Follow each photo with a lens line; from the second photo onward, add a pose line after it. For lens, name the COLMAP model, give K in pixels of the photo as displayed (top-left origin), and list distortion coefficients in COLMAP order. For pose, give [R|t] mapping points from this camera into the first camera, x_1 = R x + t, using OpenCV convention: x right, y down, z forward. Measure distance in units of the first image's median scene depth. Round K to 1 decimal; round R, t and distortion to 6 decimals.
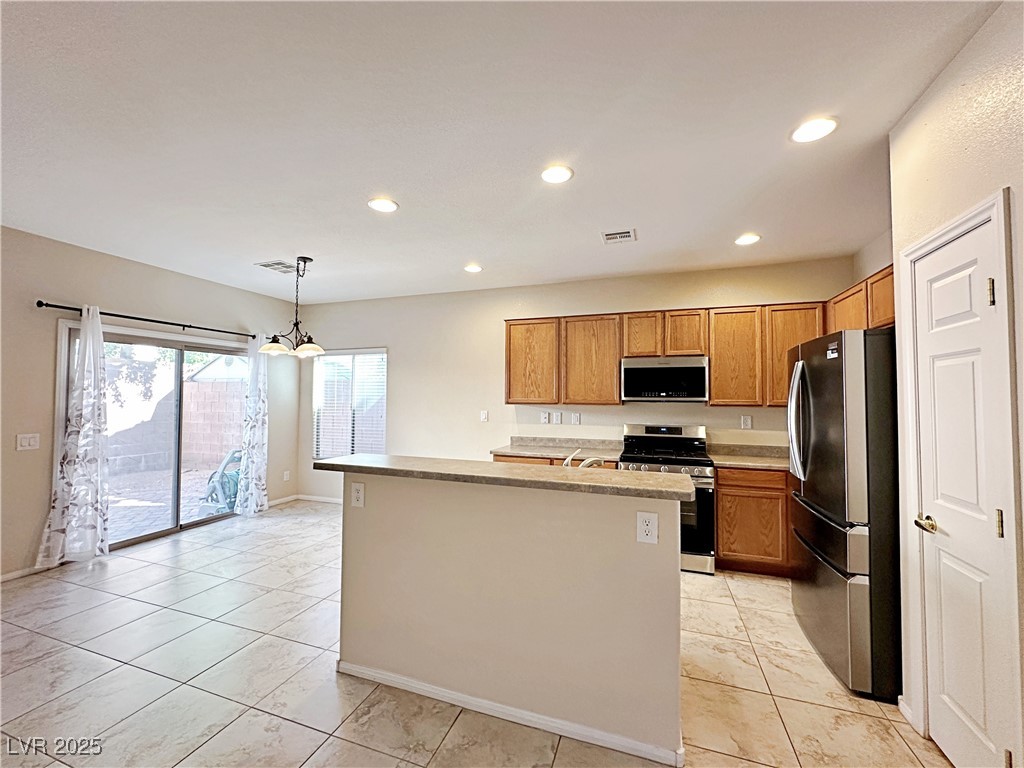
lens RADIAL K [[408.9, 0, 512.0], [0, 408.9, 384.0], [0, 0, 1]] dist [-0.004038, 0.000391]
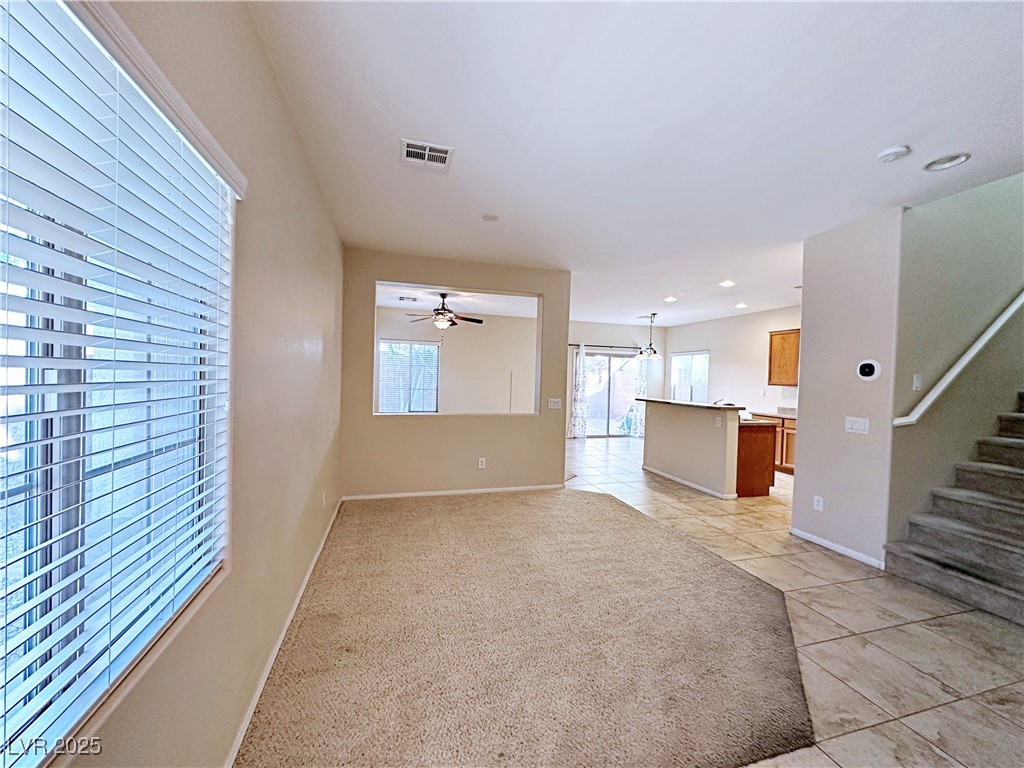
lens RADIAL K [[408.0, 0, 513.5], [0, 408.0, 384.1], [0, 0, 1]] dist [-0.001620, 0.000496]
pose [[0.579618, 0.024097, -0.814532, 0.738746], [0.001876, 0.999521, 0.030905, -0.006496], [0.814886, -0.019441, 0.579295, -0.762536]]
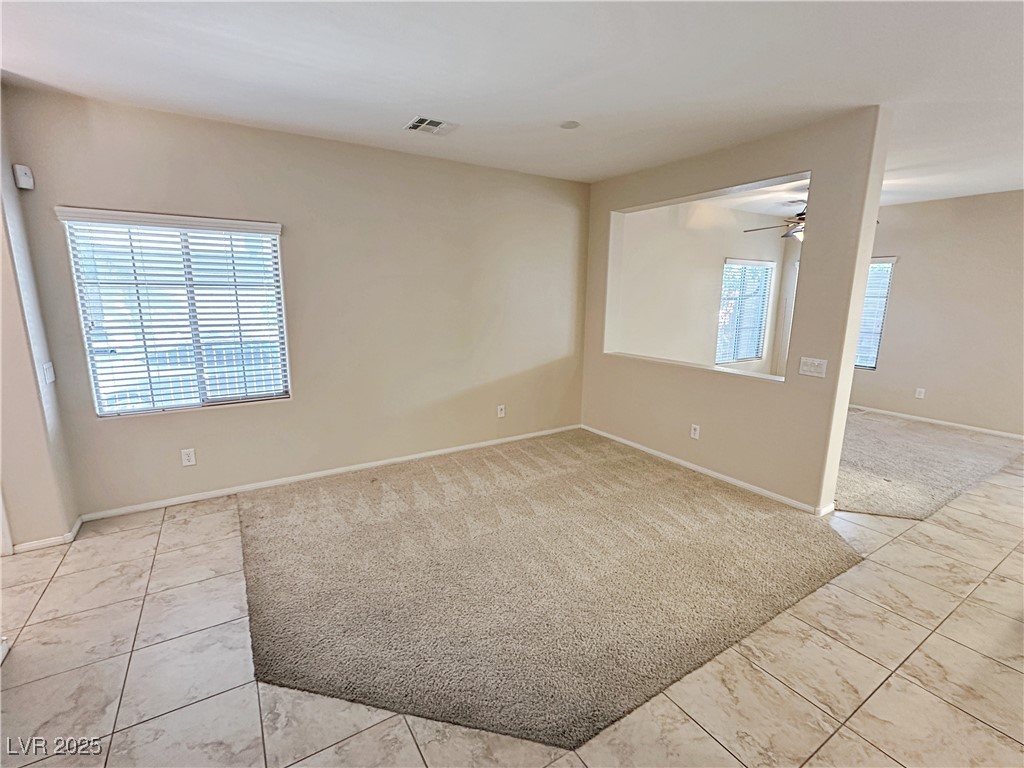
lens RADIAL K [[465.0, 0, 512.0], [0, 465.0, 384.0], [0, 0, 1]] dist [-0.004378, 0.000190]
pose [[-0.622911, 0.139868, -0.769687, 0.753939], [0.010196, 0.985255, 0.170790, -0.022621], [0.782226, 0.098540, -0.615152, 0.120940]]
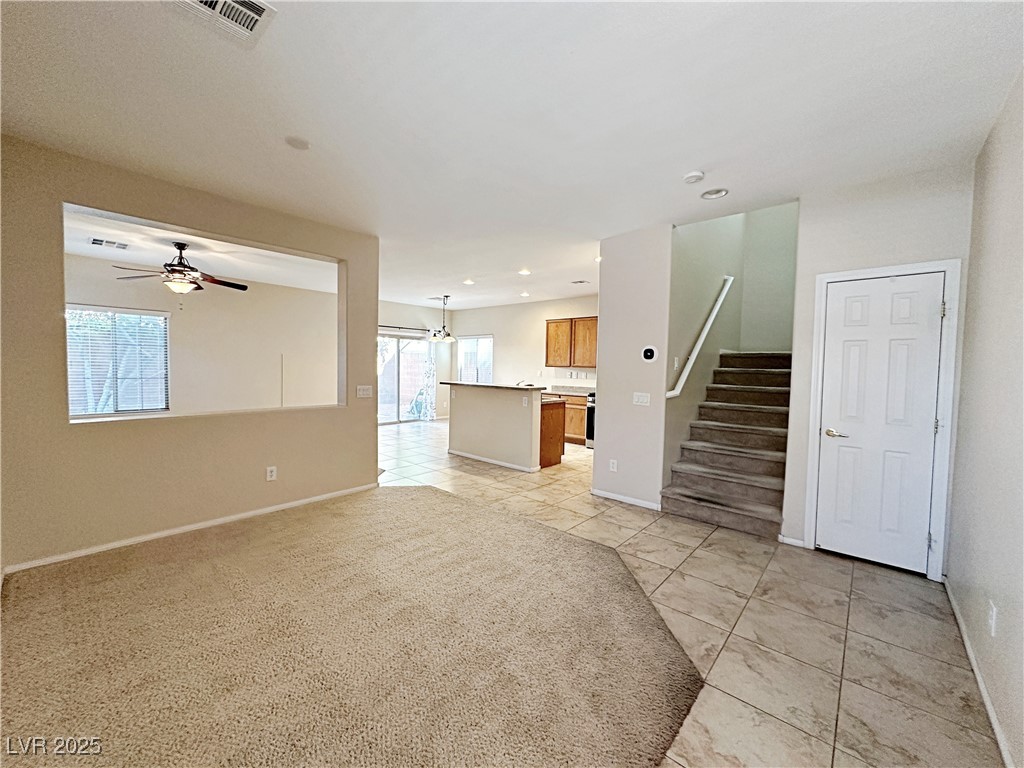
lens RADIAL K [[408.0, 0, 513.5], [0, 408.0, 384.1], [0, 0, 1]] dist [-0.001620, 0.000496]
pose [[0.925940, 0.030331, -0.376451, 0.567336], [-0.002748, 0.997284, 0.073595, -0.007330], [0.377661, -0.067110, 0.923509, -0.776797]]
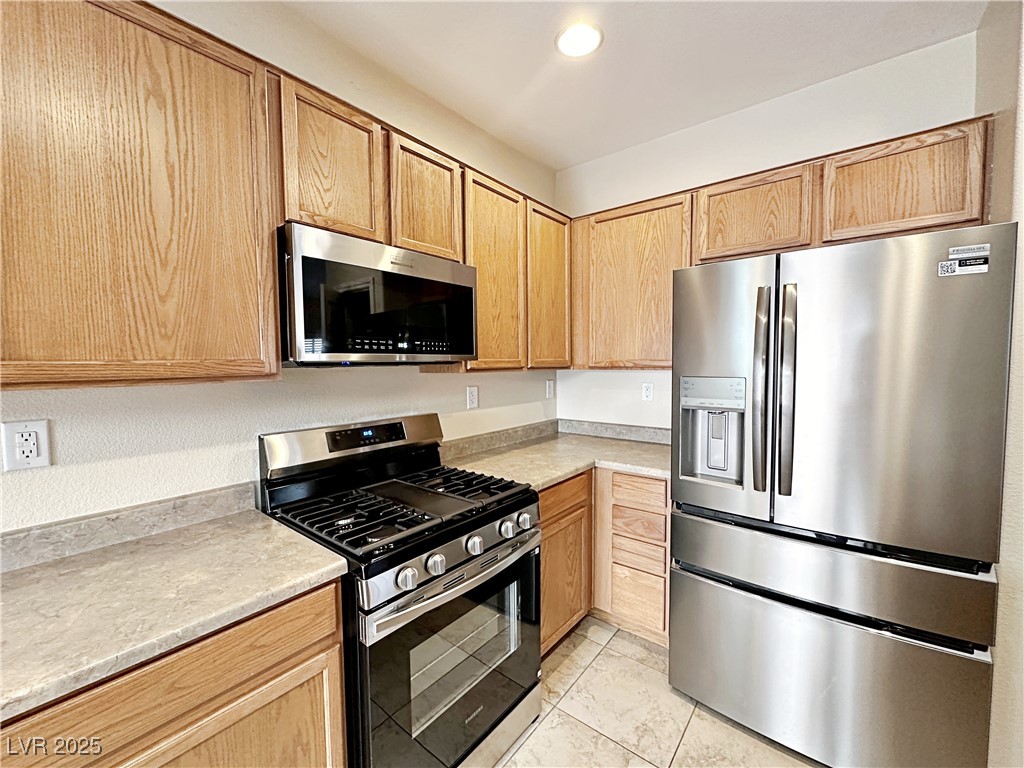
lens RADIAL K [[418.7, 0, 512.0], [0, 418.7, 384.0], [0, 0, 1]] dist [-0.005711, 0.000525]
pose [[0.335565, -0.061159, 0.940030, 0.027866], [-0.021839, 0.997117, 0.072669, 0.027554], [-0.941764, -0.044915, 0.333262, 0.698501]]
